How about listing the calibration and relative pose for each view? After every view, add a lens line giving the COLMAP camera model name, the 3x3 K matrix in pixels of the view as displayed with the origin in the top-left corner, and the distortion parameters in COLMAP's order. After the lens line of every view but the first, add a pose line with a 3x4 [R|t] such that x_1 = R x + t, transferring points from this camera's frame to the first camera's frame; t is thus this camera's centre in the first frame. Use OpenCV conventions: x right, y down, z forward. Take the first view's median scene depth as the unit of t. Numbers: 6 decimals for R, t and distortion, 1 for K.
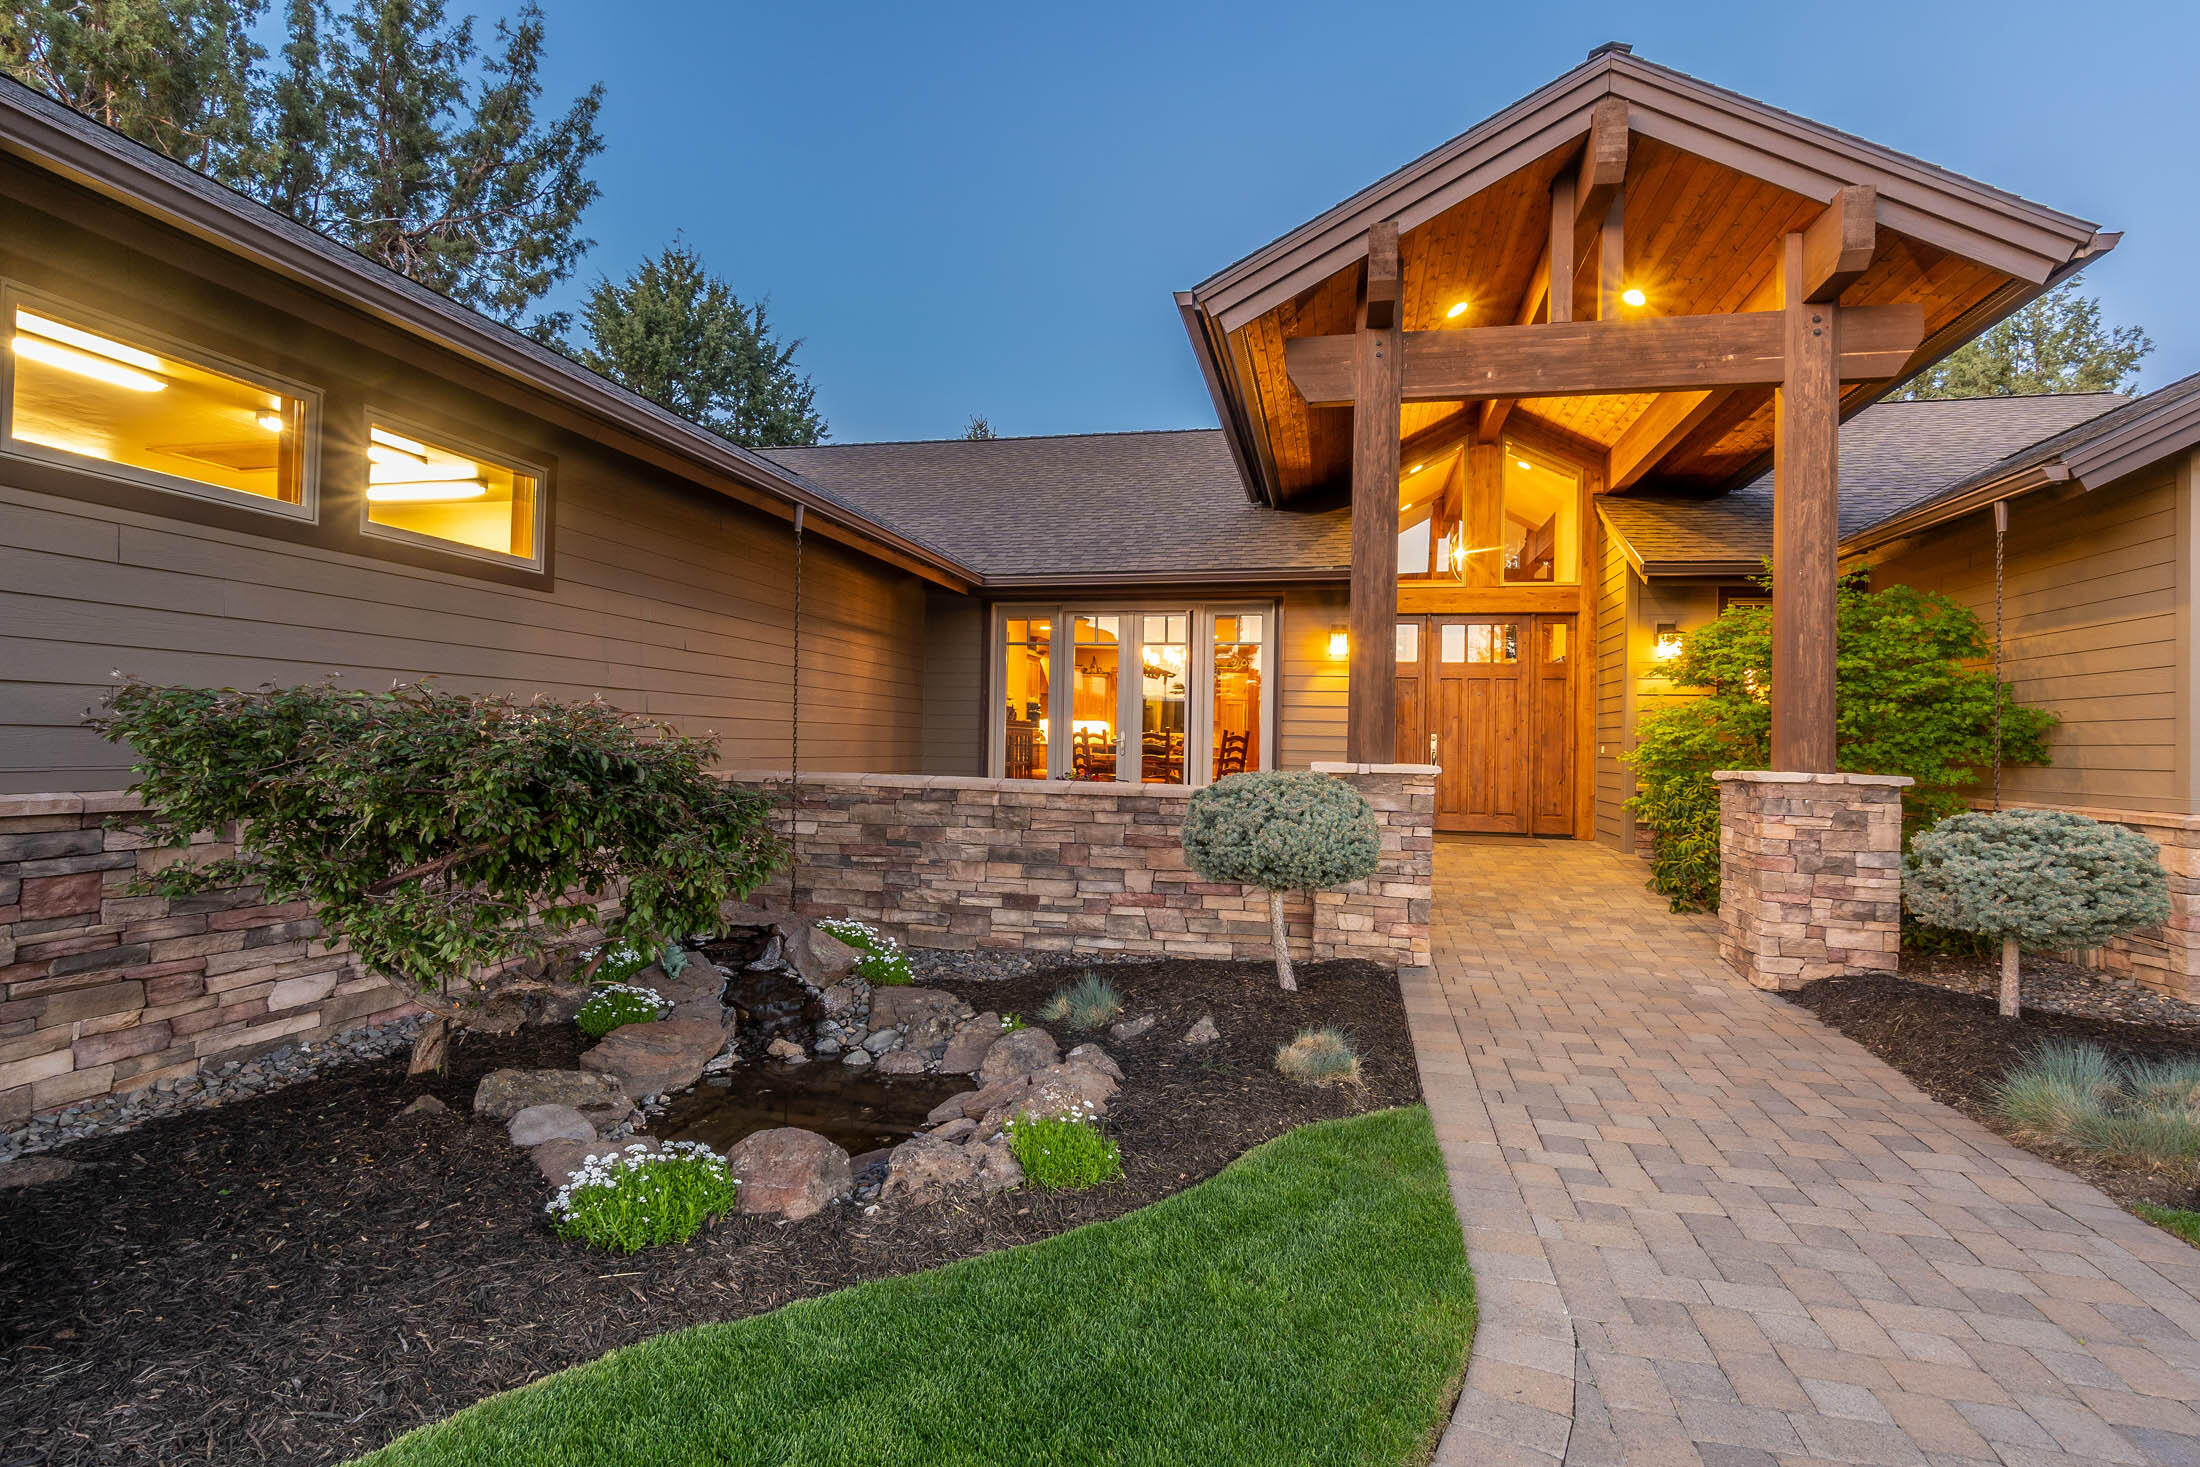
lens RADIAL K [[1093.1, 0, 1096.6], [0, 1093.1, 725.3], [0, 0, 1]] dist [-0.010480, 0.001352]
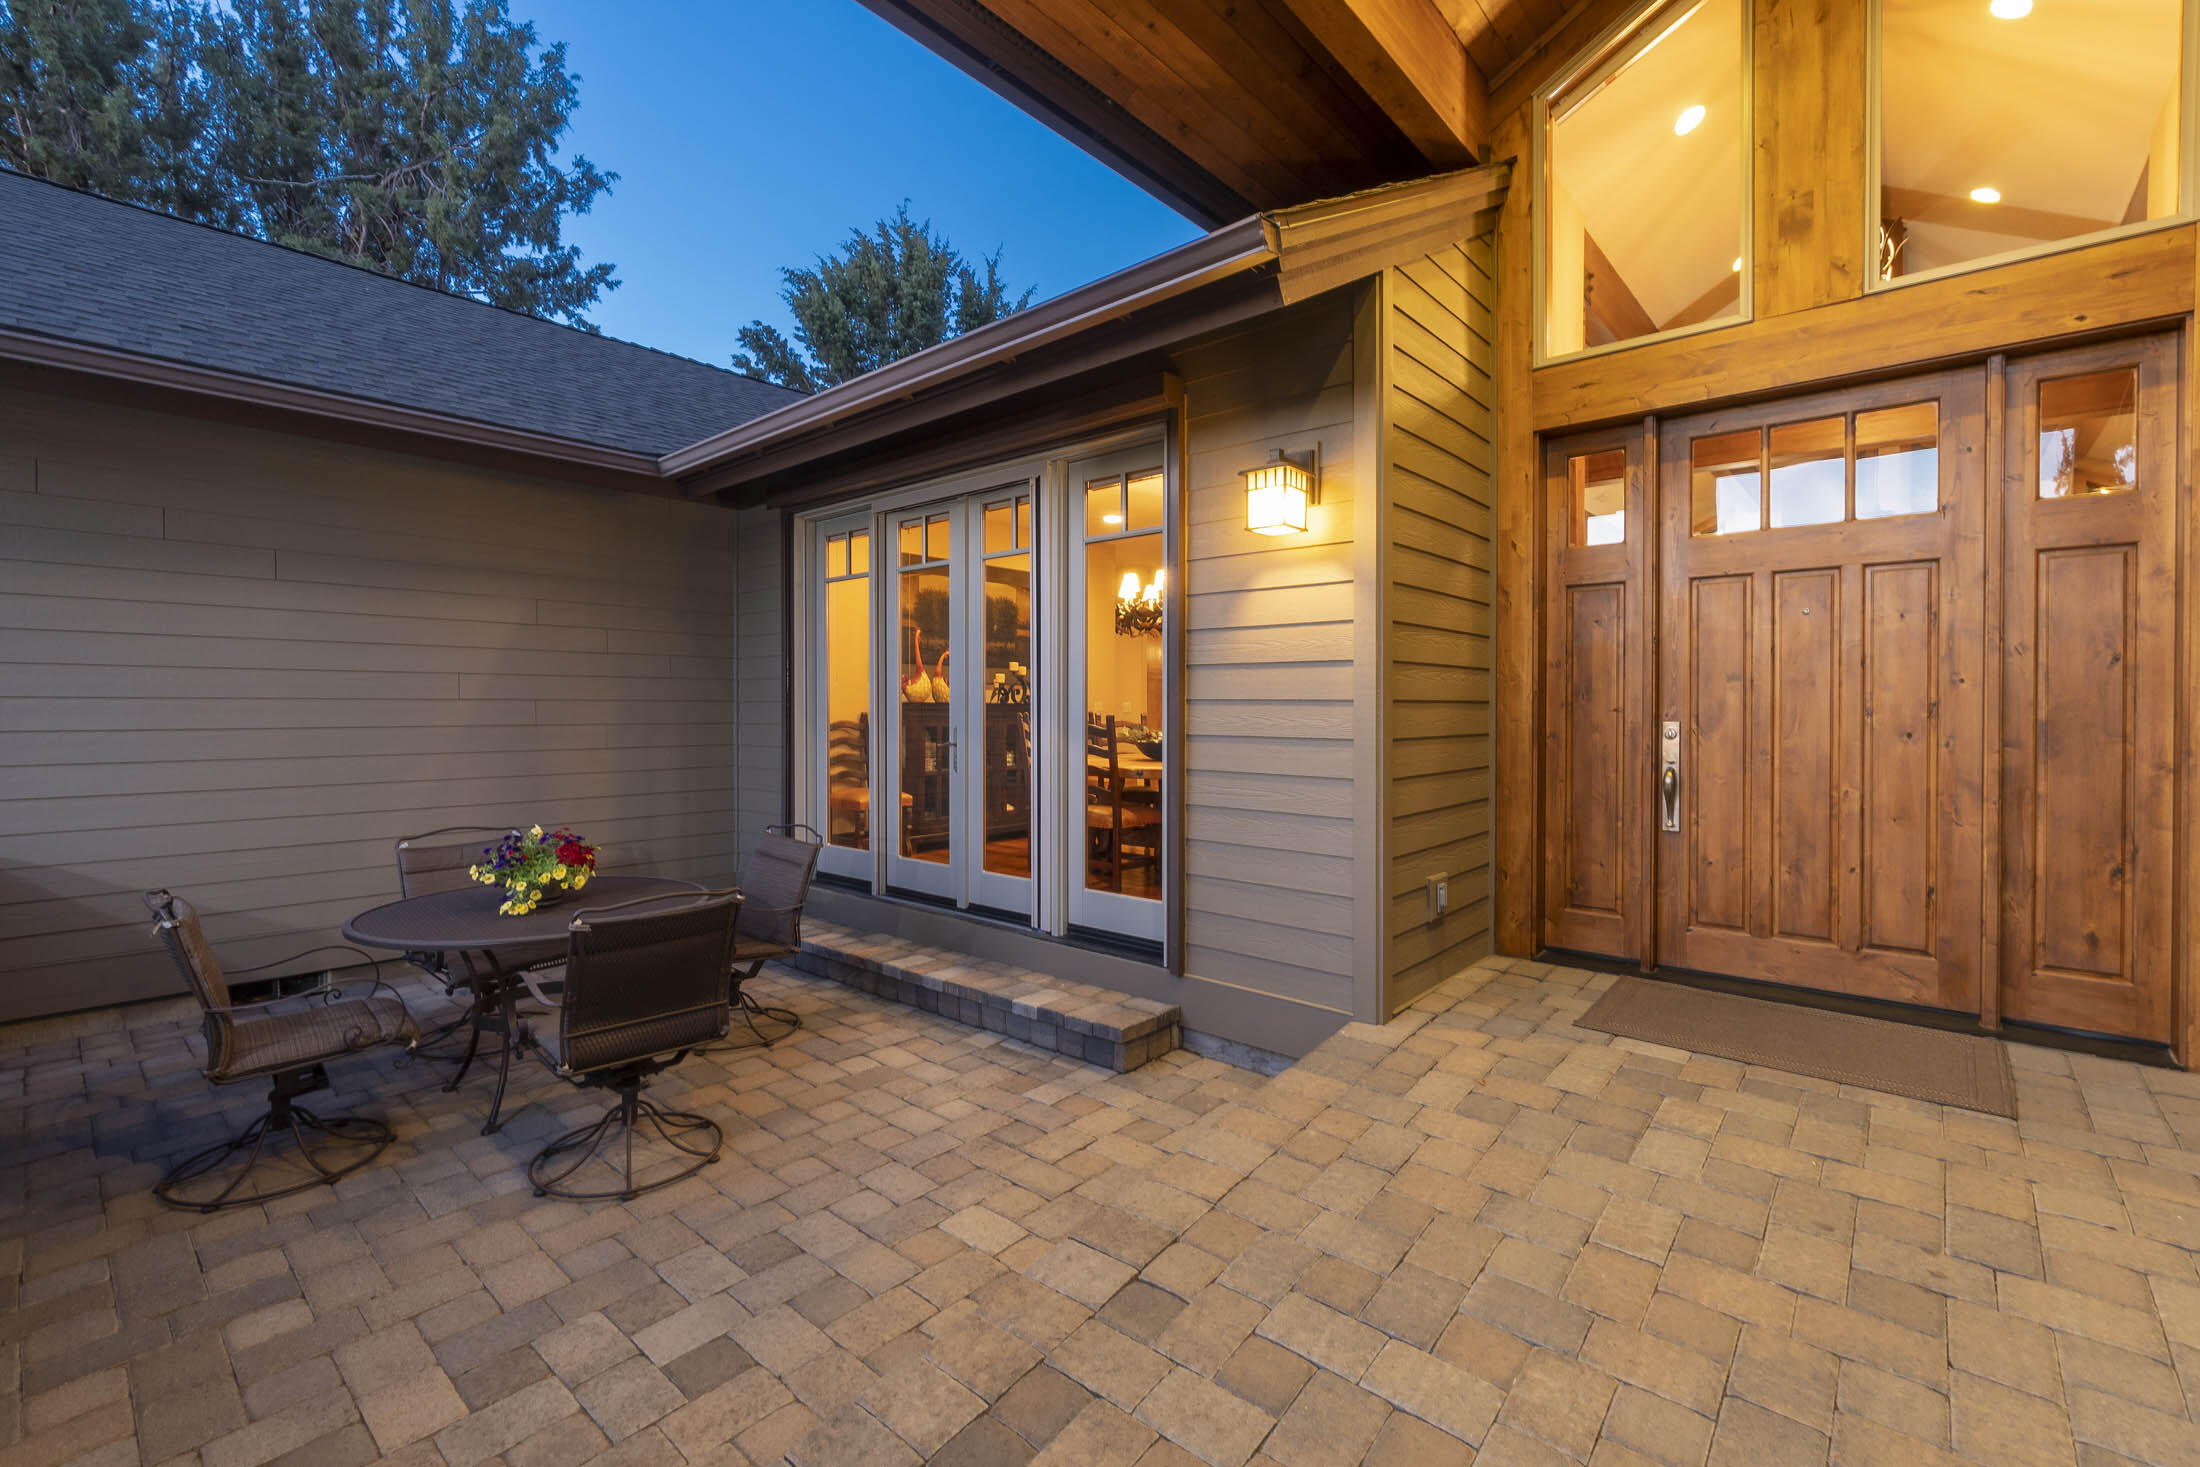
lens RADIAL K [[948.4, 0, 1085.5], [0, 948.4, 712.9], [0, 0, 1]] dist [-0.003619, -0.000011]
pose [[0.874112, -0.016991, -0.485427, 0.452809], [0.025310, 0.999624, 0.010588, -0.005902], [0.485065, -0.021541, 0.874213, 0.937438]]
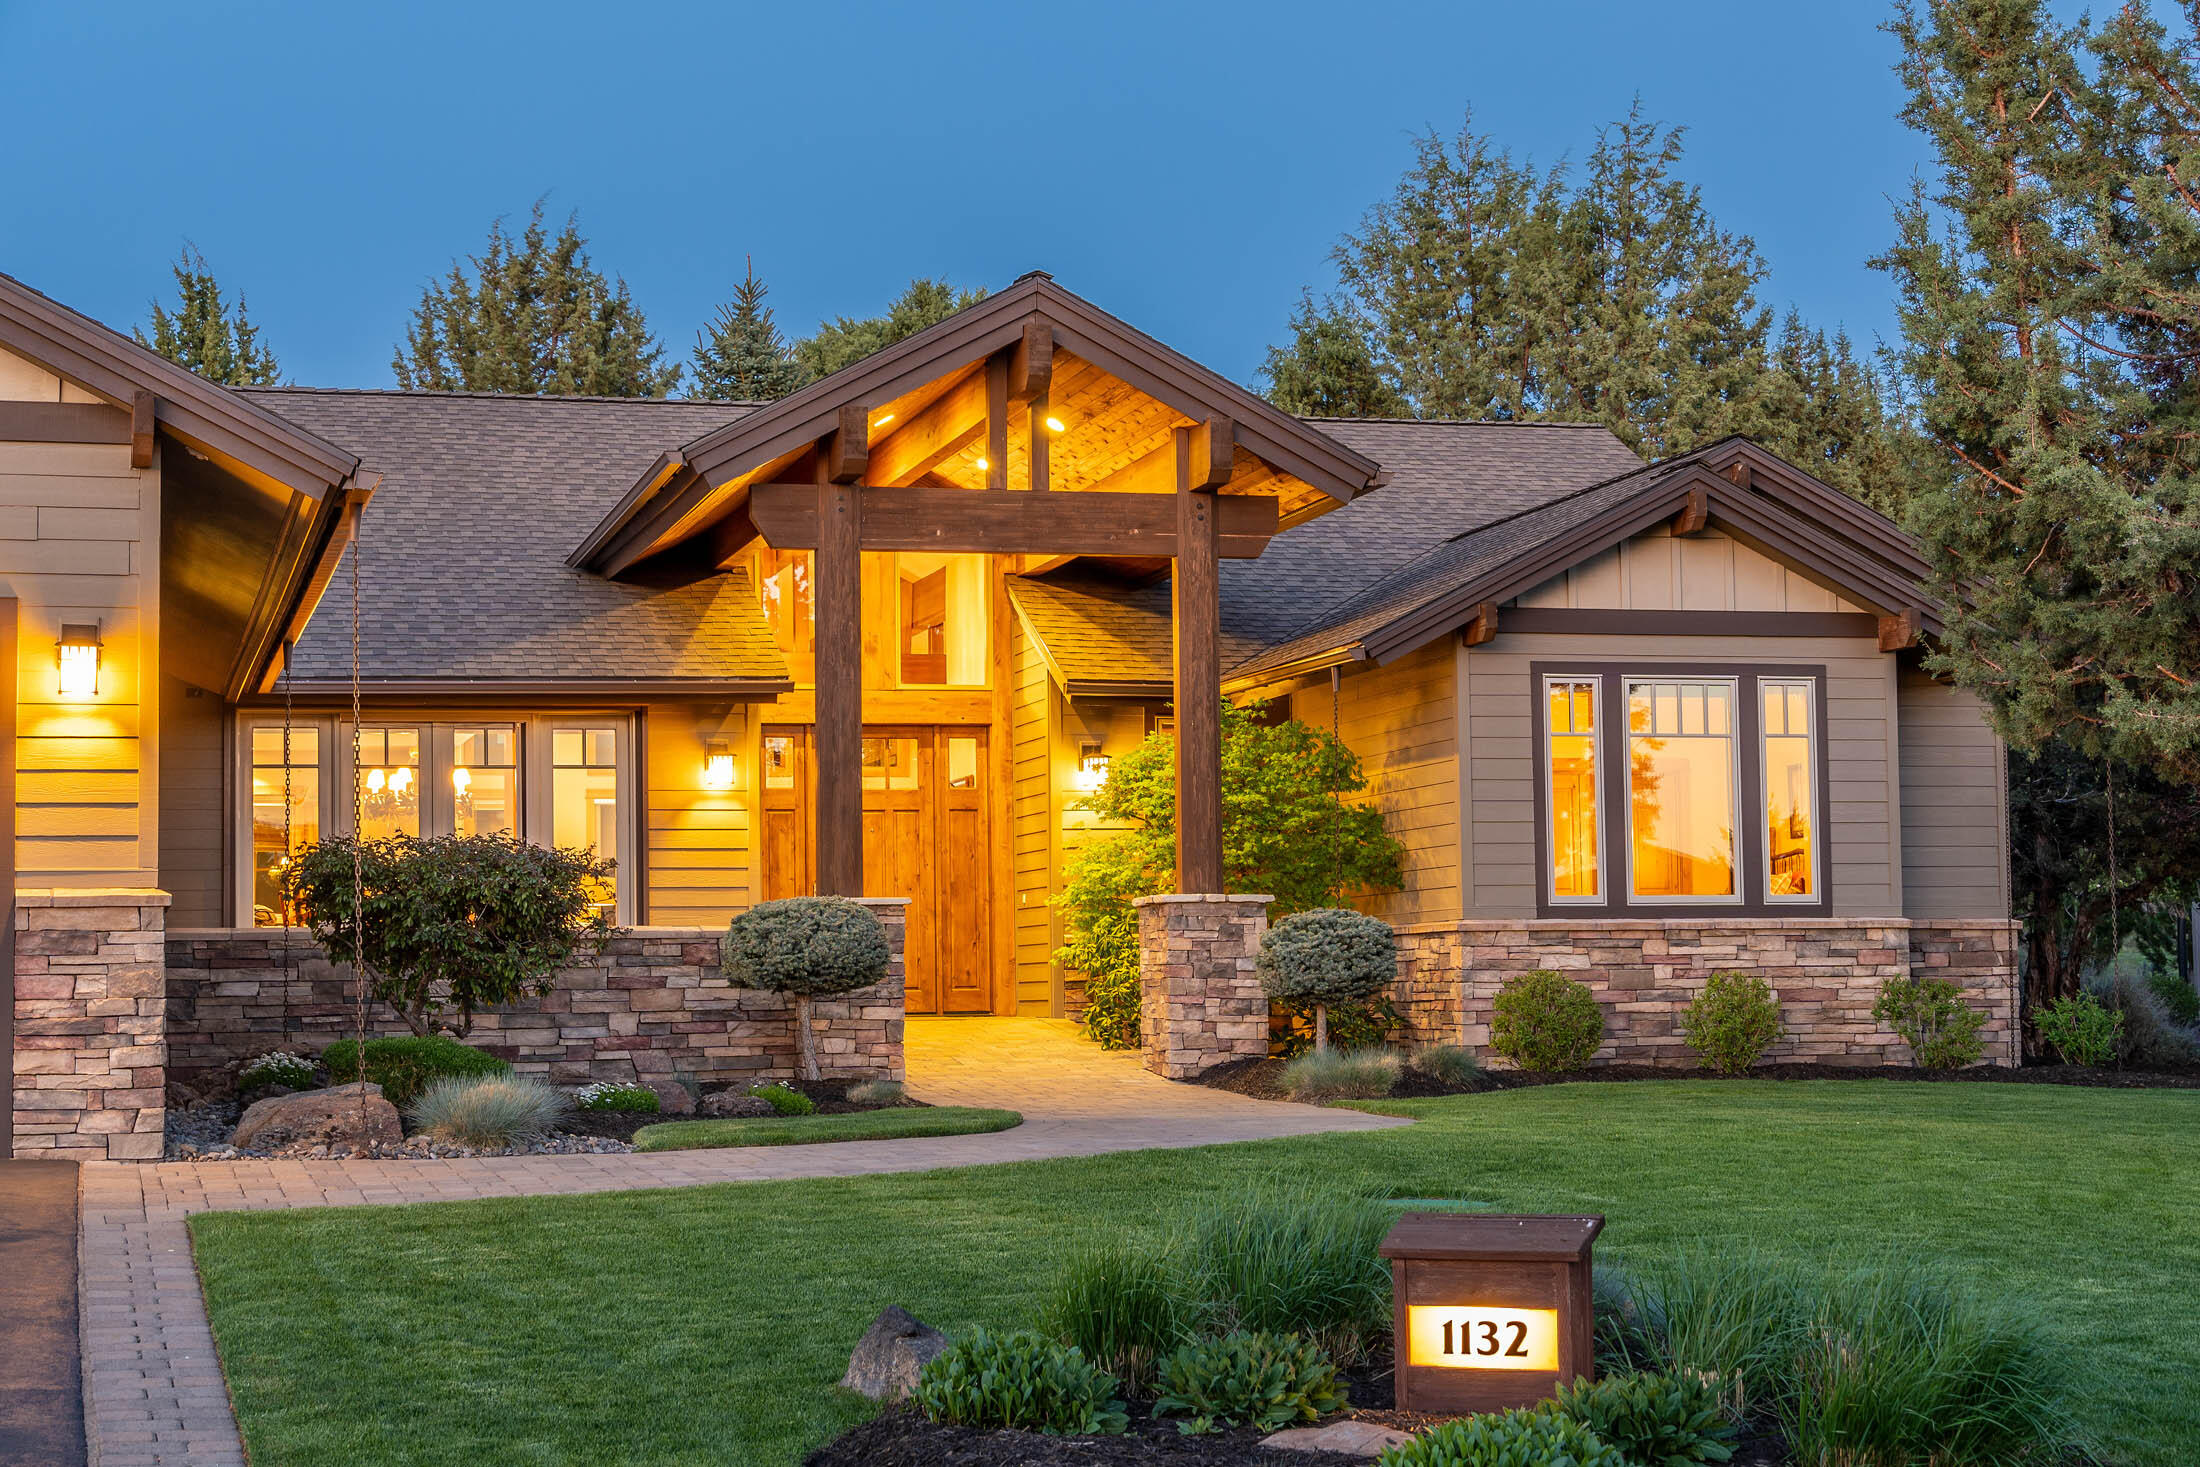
lens RADIAL K [[3803.6, 0, 1104.9], [0, 3803.6, 729.9], [0, 0, 1]] dist [0.013061, 0.000000]
pose [[0.885574, 0.000630, 0.464497, -1.133638], [0.025321, 0.998447, -0.049629, 0.056542], [-0.463807, 0.055712, 0.884183, -2.182664]]
